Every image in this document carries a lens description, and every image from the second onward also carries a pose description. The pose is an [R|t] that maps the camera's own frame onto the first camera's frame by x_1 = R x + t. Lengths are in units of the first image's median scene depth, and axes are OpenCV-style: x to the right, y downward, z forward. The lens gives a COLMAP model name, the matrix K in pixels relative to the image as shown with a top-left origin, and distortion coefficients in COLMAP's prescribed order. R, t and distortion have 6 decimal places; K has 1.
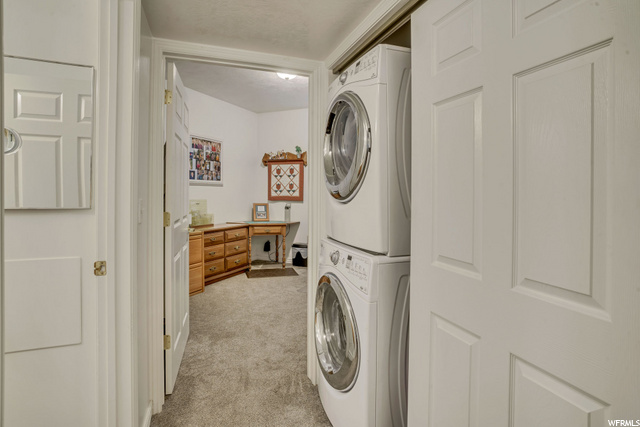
lens RADIAL K [[324.8, 0, 319.8], [0, 324.8, 190.5], [0, 0, 1]] dist [-0.024433, 0.001164]
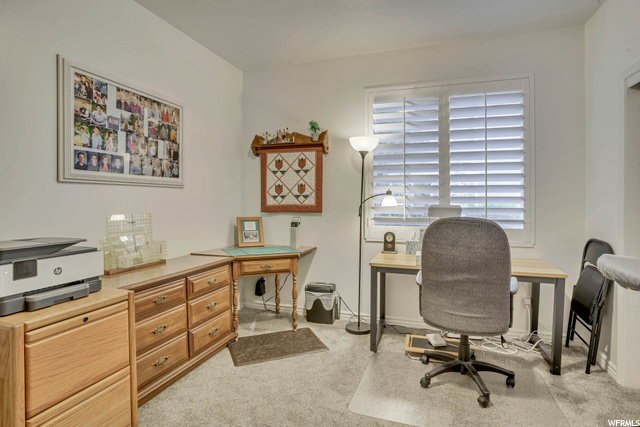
lens RADIAL K [[324.8, 0, 319.8], [0, 324.8, 190.5], [0, 0, 1]] dist [-0.024433, 0.001164]
pose [[0.995658, -0.010798, 0.092456, -0.111788], [0.012802, 0.999695, -0.021103, 0.004338], [-0.092200, 0.022195, 0.995493, 0.401942]]
